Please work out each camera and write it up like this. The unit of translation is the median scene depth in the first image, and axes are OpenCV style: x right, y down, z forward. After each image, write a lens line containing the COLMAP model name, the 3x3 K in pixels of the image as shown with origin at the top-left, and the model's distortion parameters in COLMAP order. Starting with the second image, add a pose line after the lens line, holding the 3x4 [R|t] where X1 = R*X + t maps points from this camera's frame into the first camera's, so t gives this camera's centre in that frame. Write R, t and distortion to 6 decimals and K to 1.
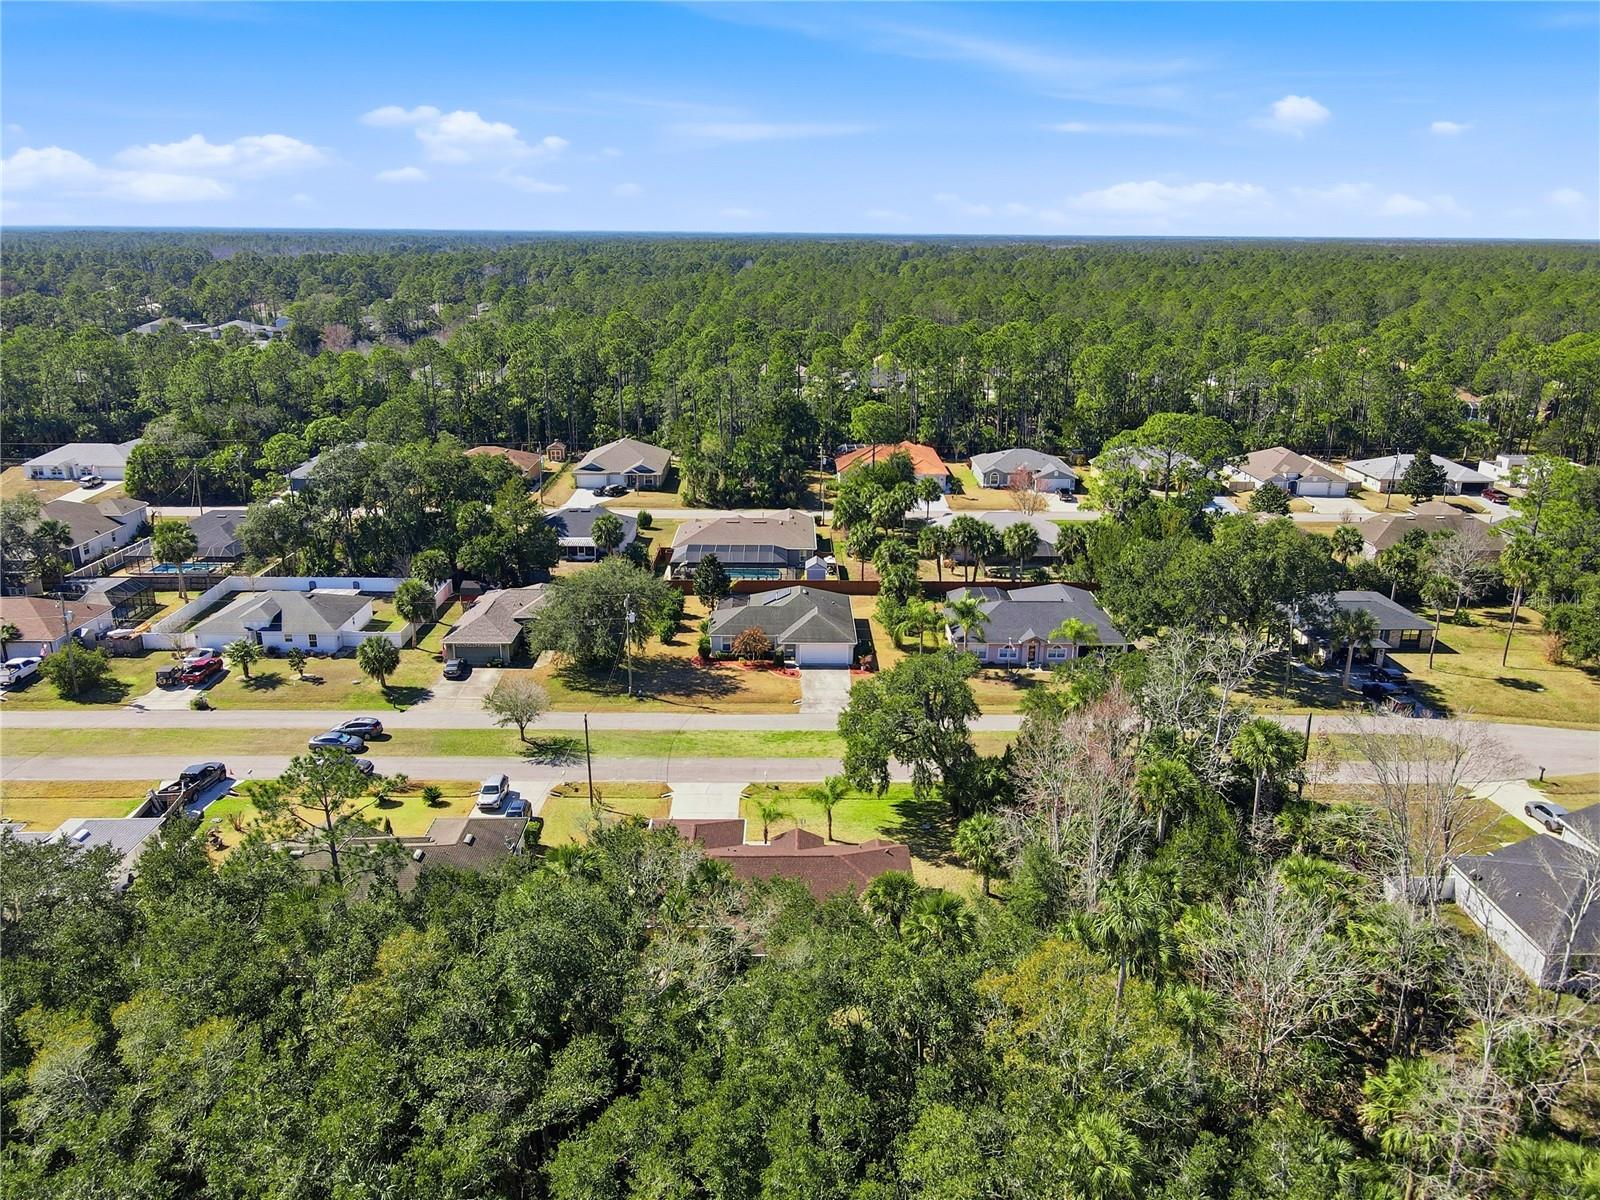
lens RADIAL K [[1133.6, 0, 794.2], [0, 1133.6, 650.4], [0, 0, 1]] dist [0.001506, 0.002283]
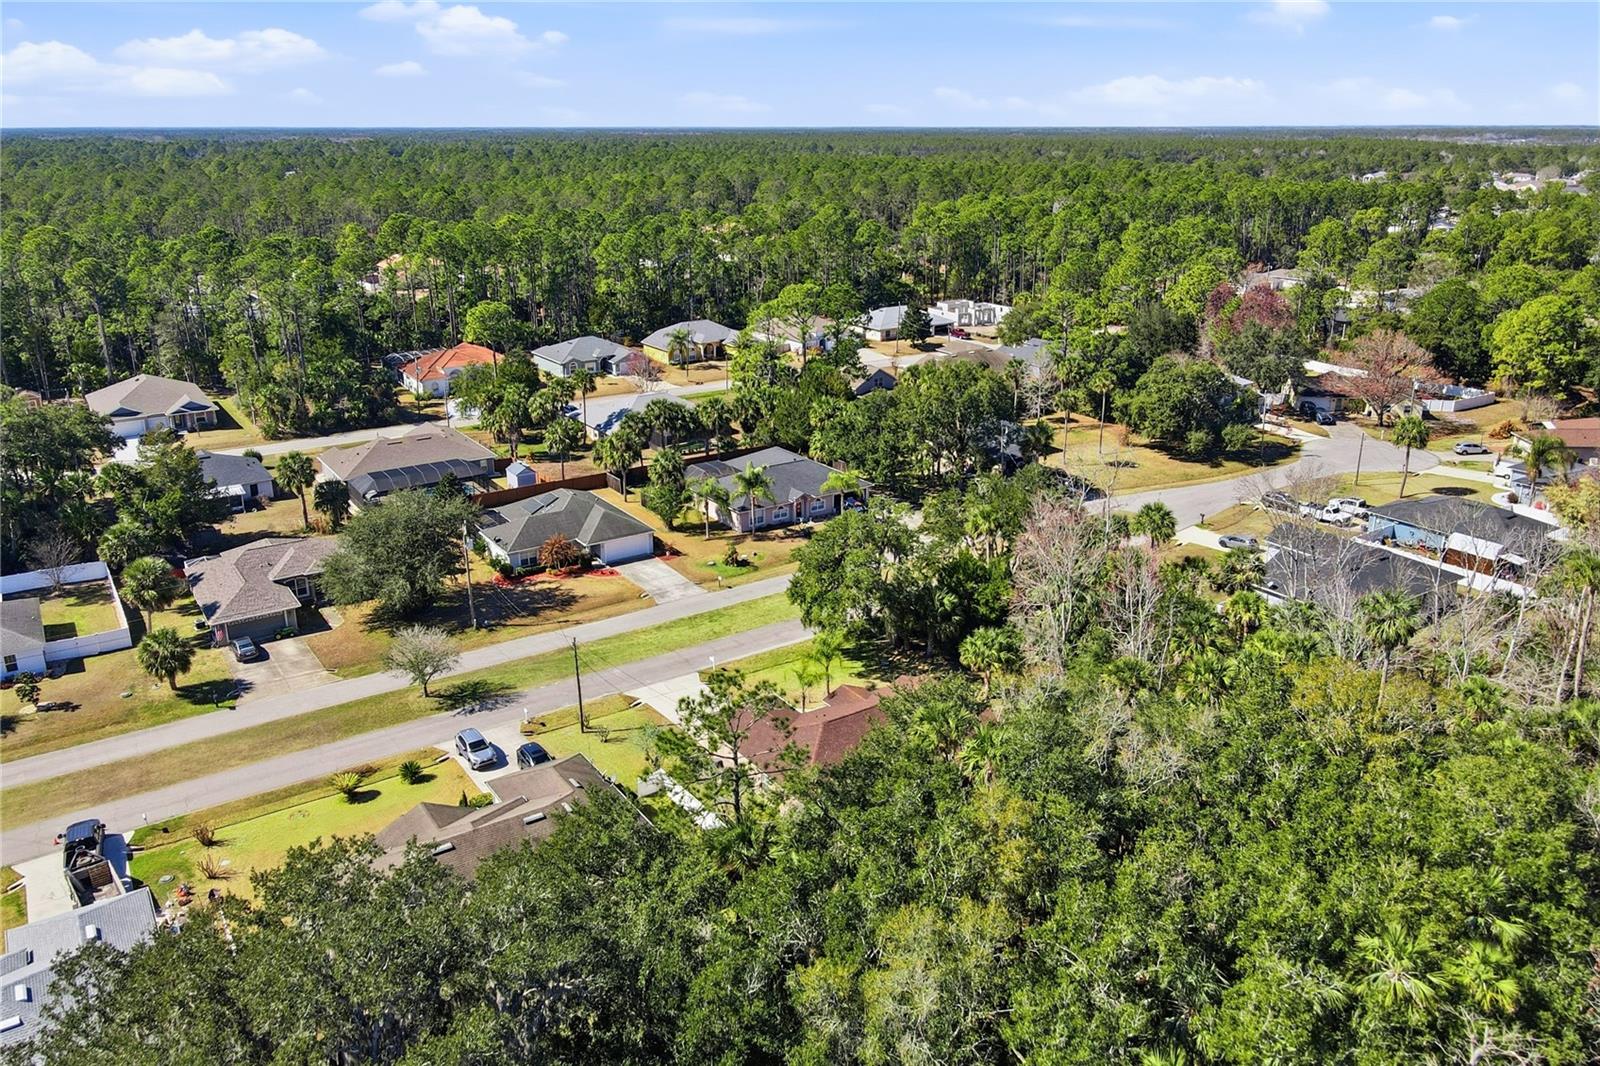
lens RADIAL K [[1111.8, 0, 800.0], [0, 1111.8, 533.0], [0, 0, 1]] dist [0.006553, 0.003003]
pose [[0.856688, -0.193117, 0.478321, -0.295167], [0.195102, 0.979699, 0.046108, -0.023873], [-0.477515, 0.053821, 0.876974, 0.058094]]
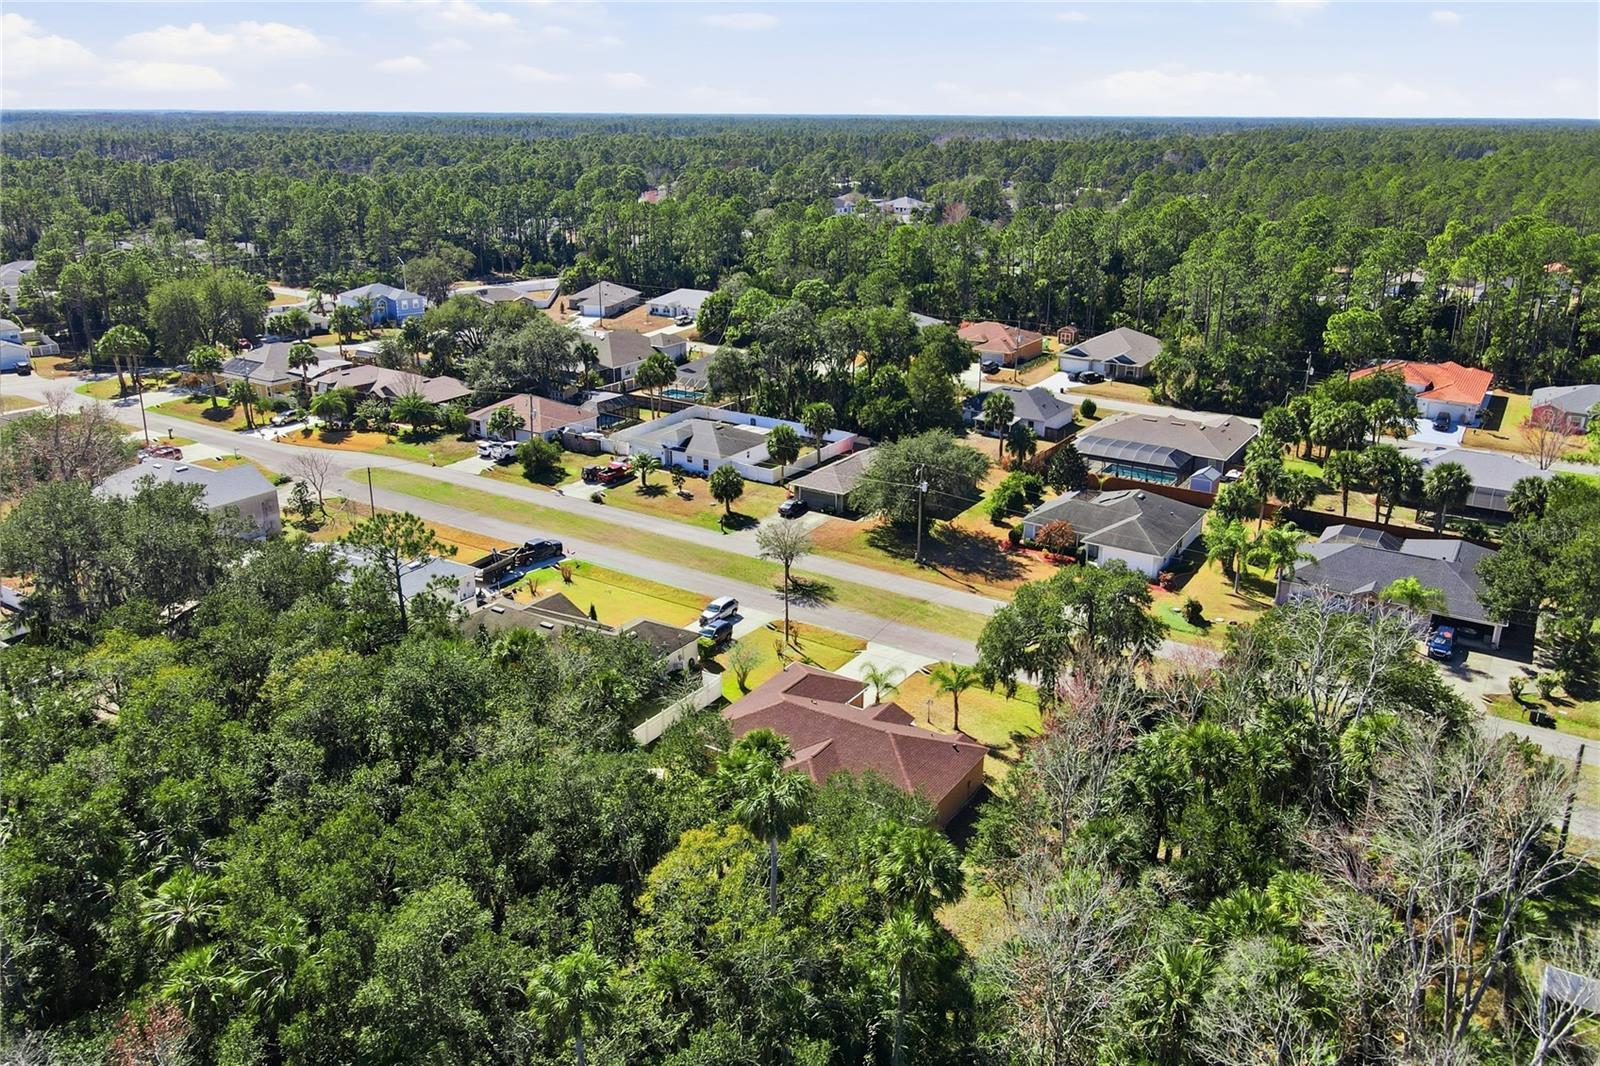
lens RADIAL K [[1126.3, 0, 800.0], [0, 1126.3, 533.0], [0, 0, 1]] dist [-0.003297, 0.003379]
pose [[0.848462, 0.186743, -0.495217, 0.250612], [-0.187552, 0.981051, 0.048614, -0.014546], [0.494911, 0.051632, 0.867408, 0.051963]]
